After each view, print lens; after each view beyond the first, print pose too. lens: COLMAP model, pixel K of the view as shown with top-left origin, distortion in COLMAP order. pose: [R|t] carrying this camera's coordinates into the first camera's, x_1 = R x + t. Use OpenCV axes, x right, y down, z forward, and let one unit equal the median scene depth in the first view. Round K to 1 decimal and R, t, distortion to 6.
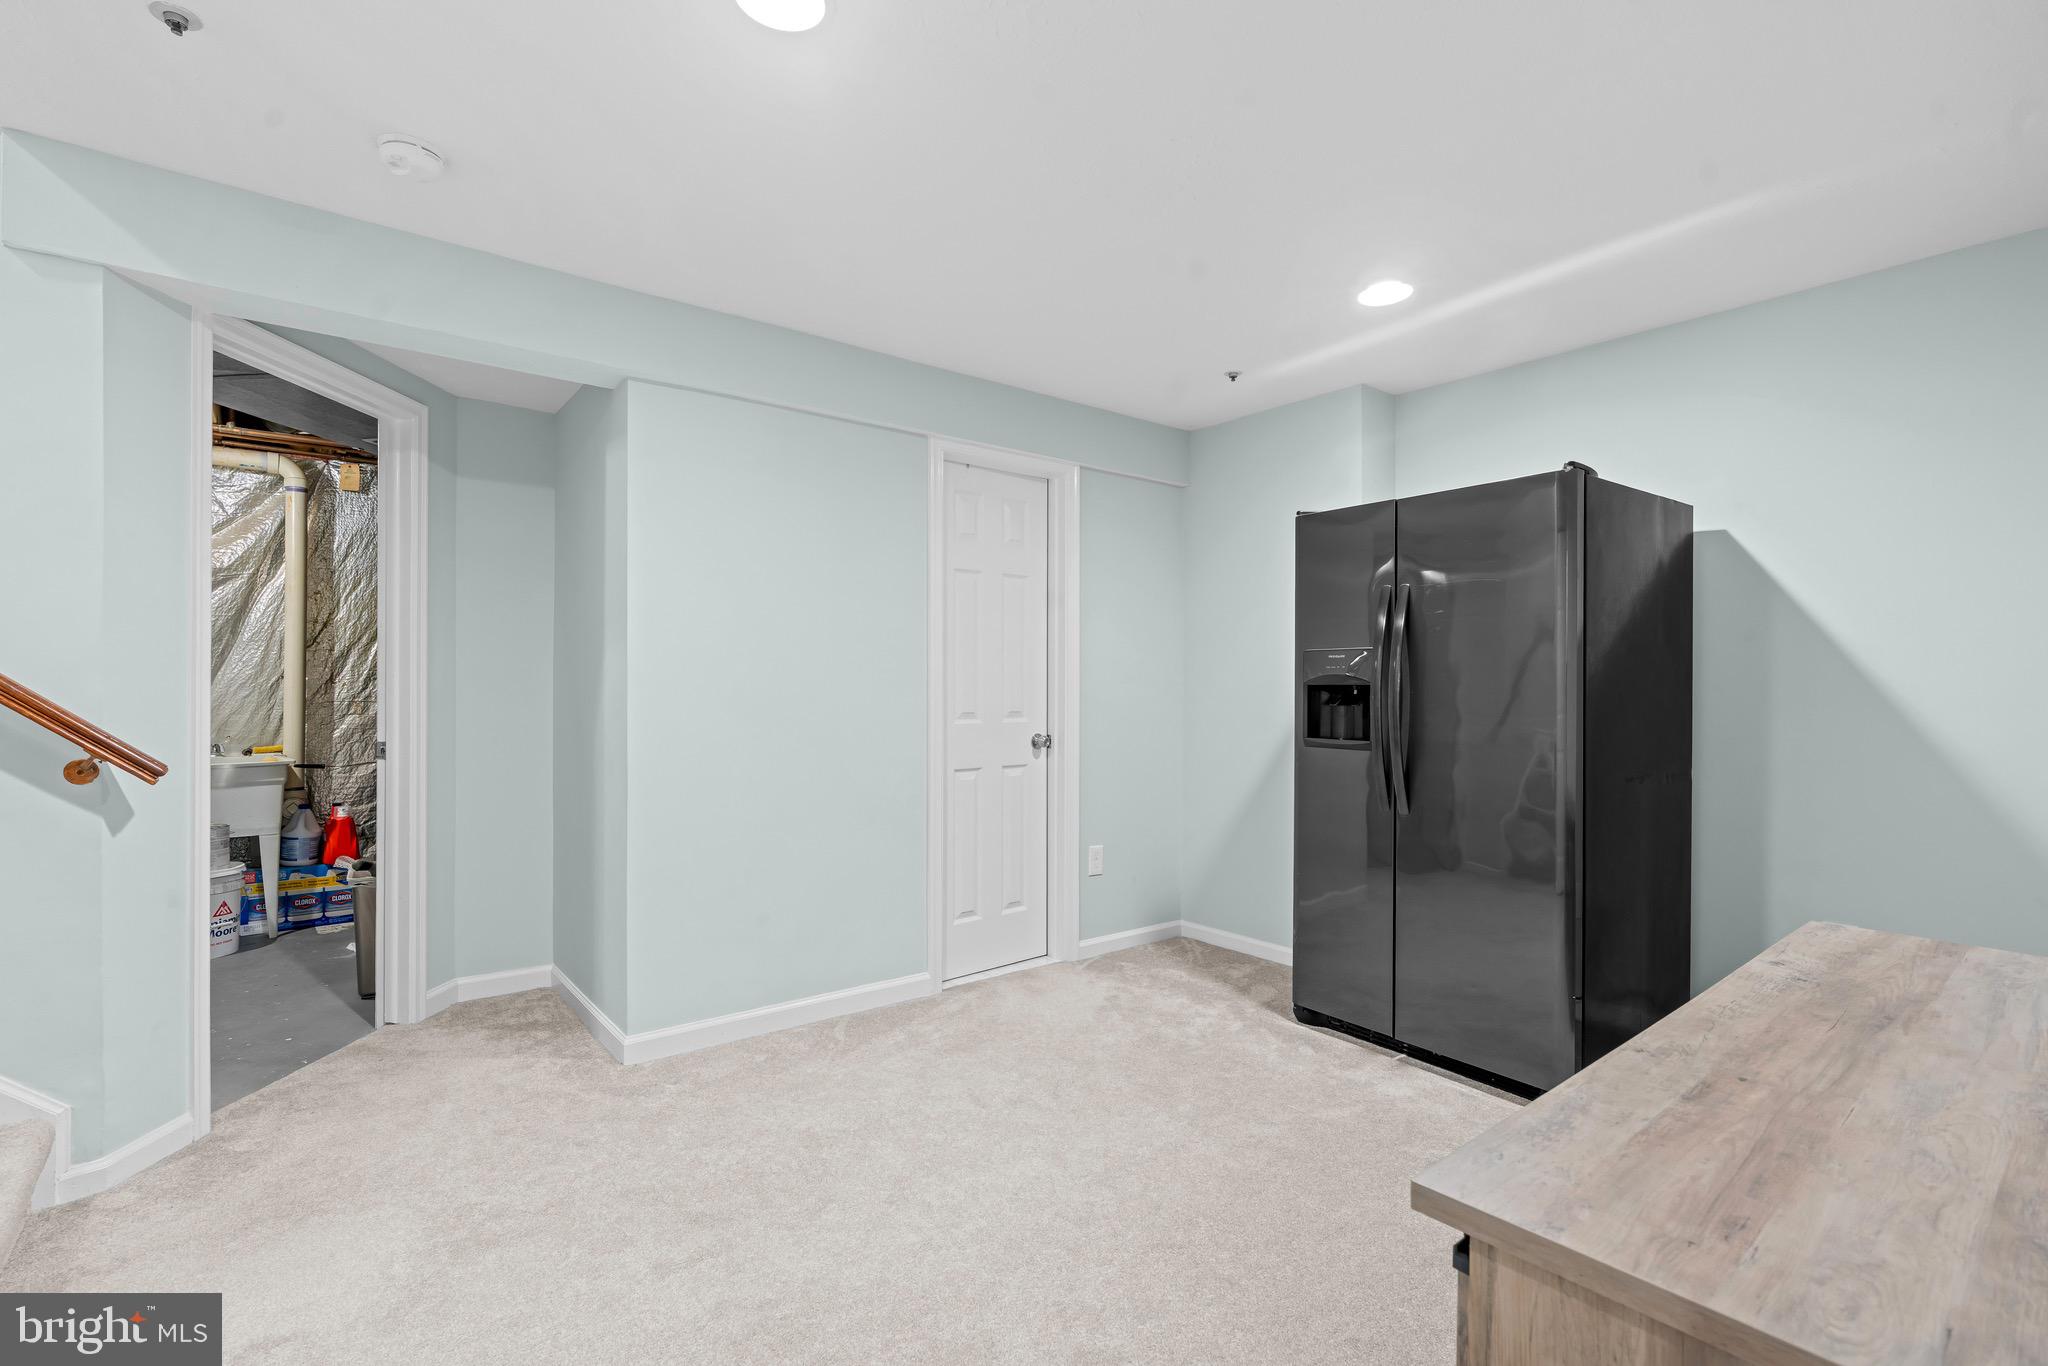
lens RADIAL K [[925.0, 0, 1023.0], [0, 925.0, 688.8], [0, 0, 1]] dist [-0.014959, 0.008560]
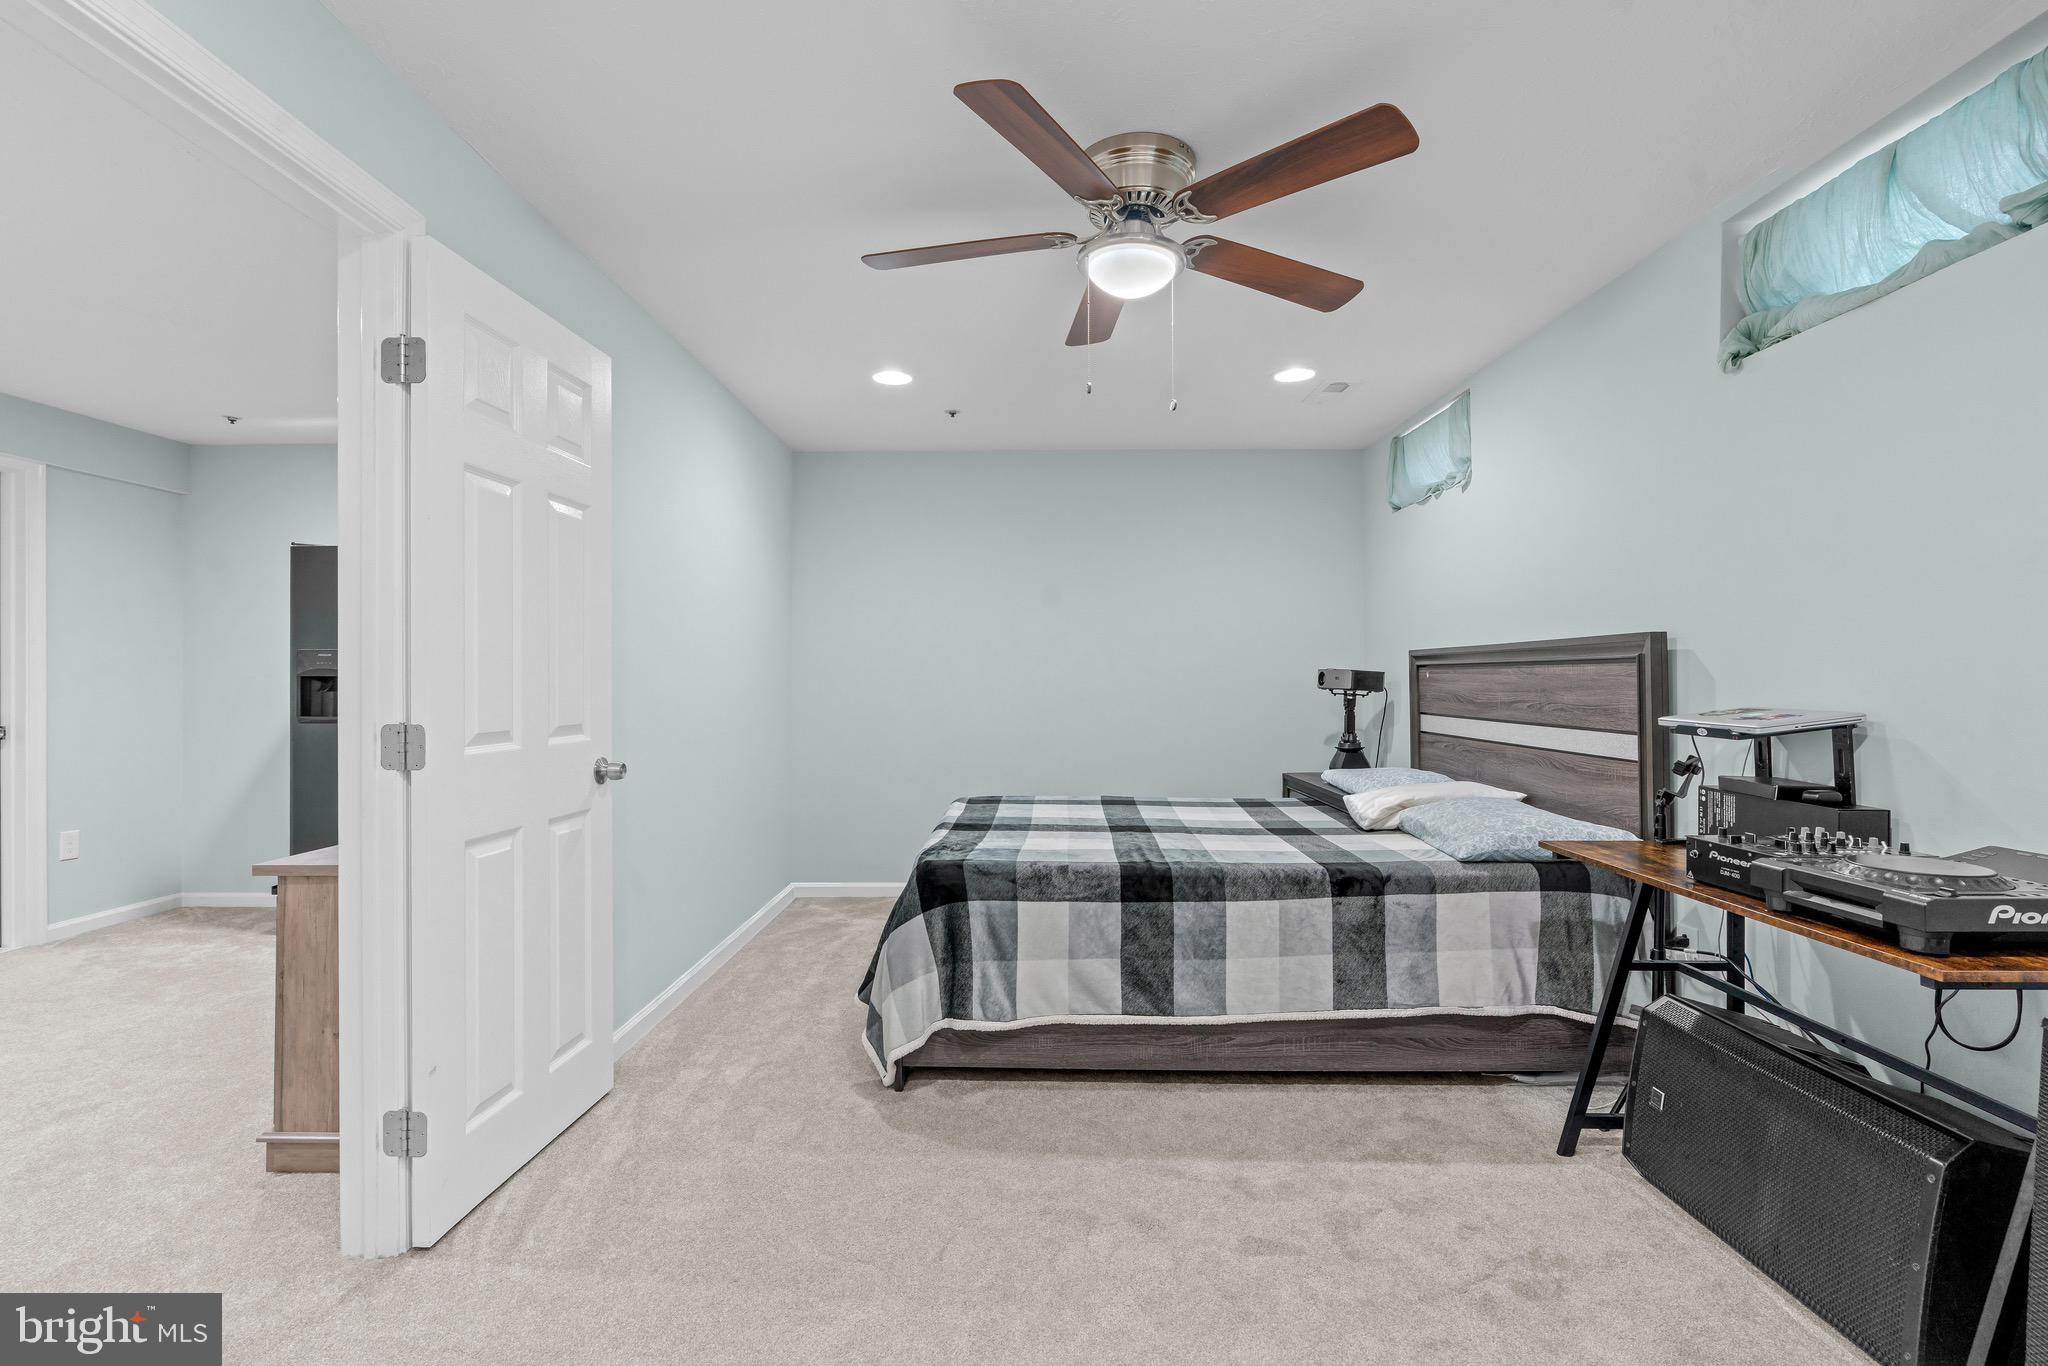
lens RADIAL K [[920.3, 0, 1019.1], [0, 920.3, 672.7], [0, 0, 1]] dist [0.000223, -0.000081]
pose [[0.632121, -0.002351, 0.774866, -0.060179], [0.005585, 0.999983, -0.001522, -0.001767], [-0.774850, 0.005290, 0.632123, -0.606877]]
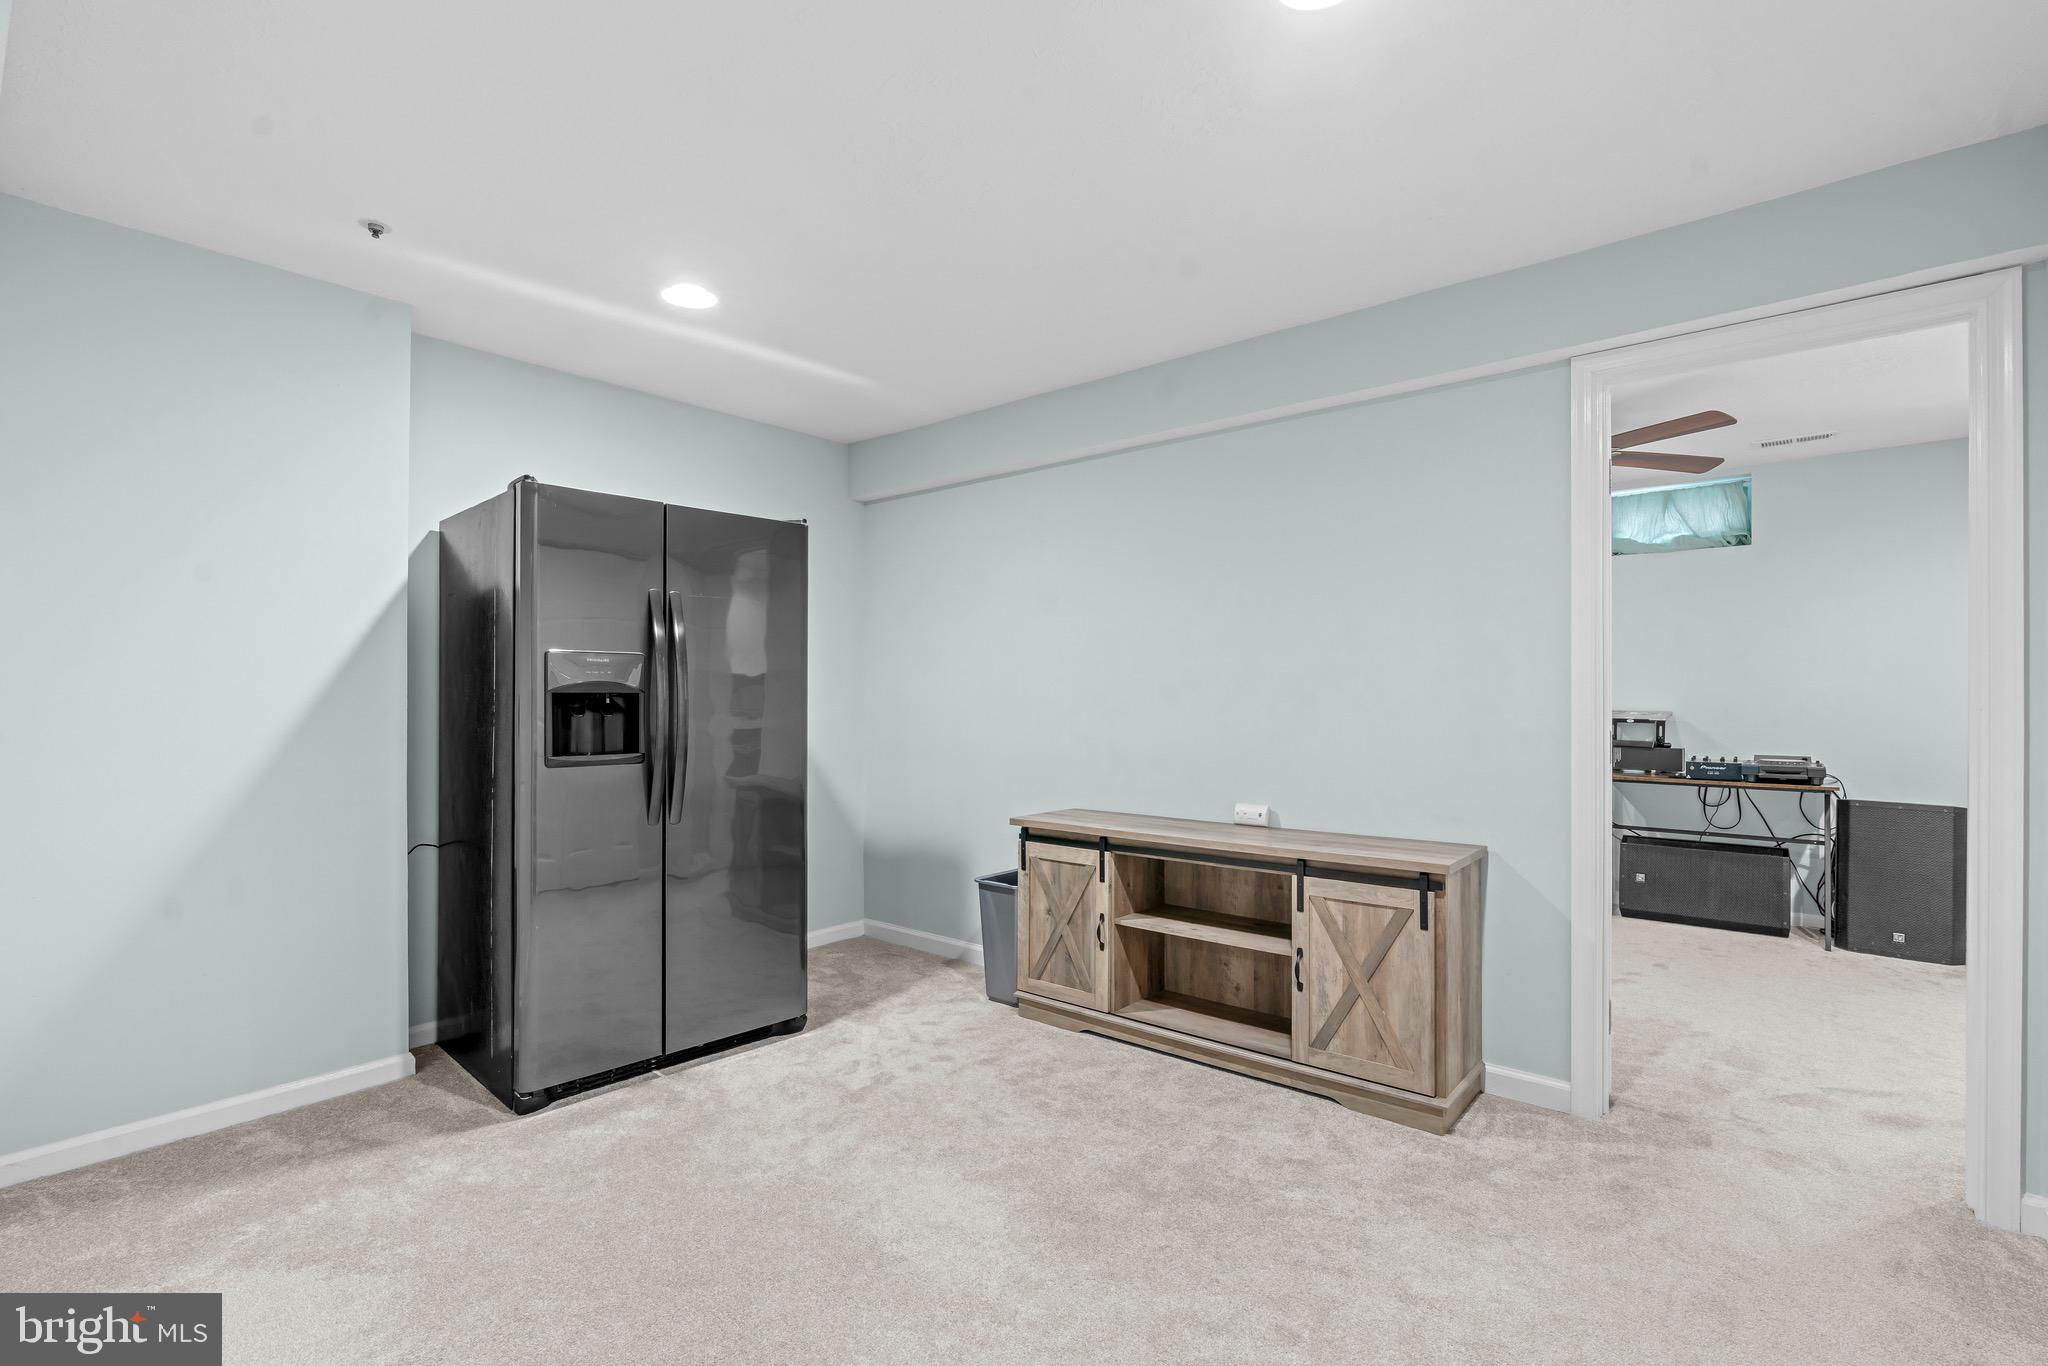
lens RADIAL K [[925.0, 0, 1023.0], [0, 925.0, 688.8], [0, 0, 1]] dist [-0.014959, 0.008560]
pose [[-0.188287, -0.000290, 0.982114, -0.561158], [-0.004092, 0.999992, -0.000489, -0.008441], [-0.982106, -0.004111, -0.188287, 0.725204]]
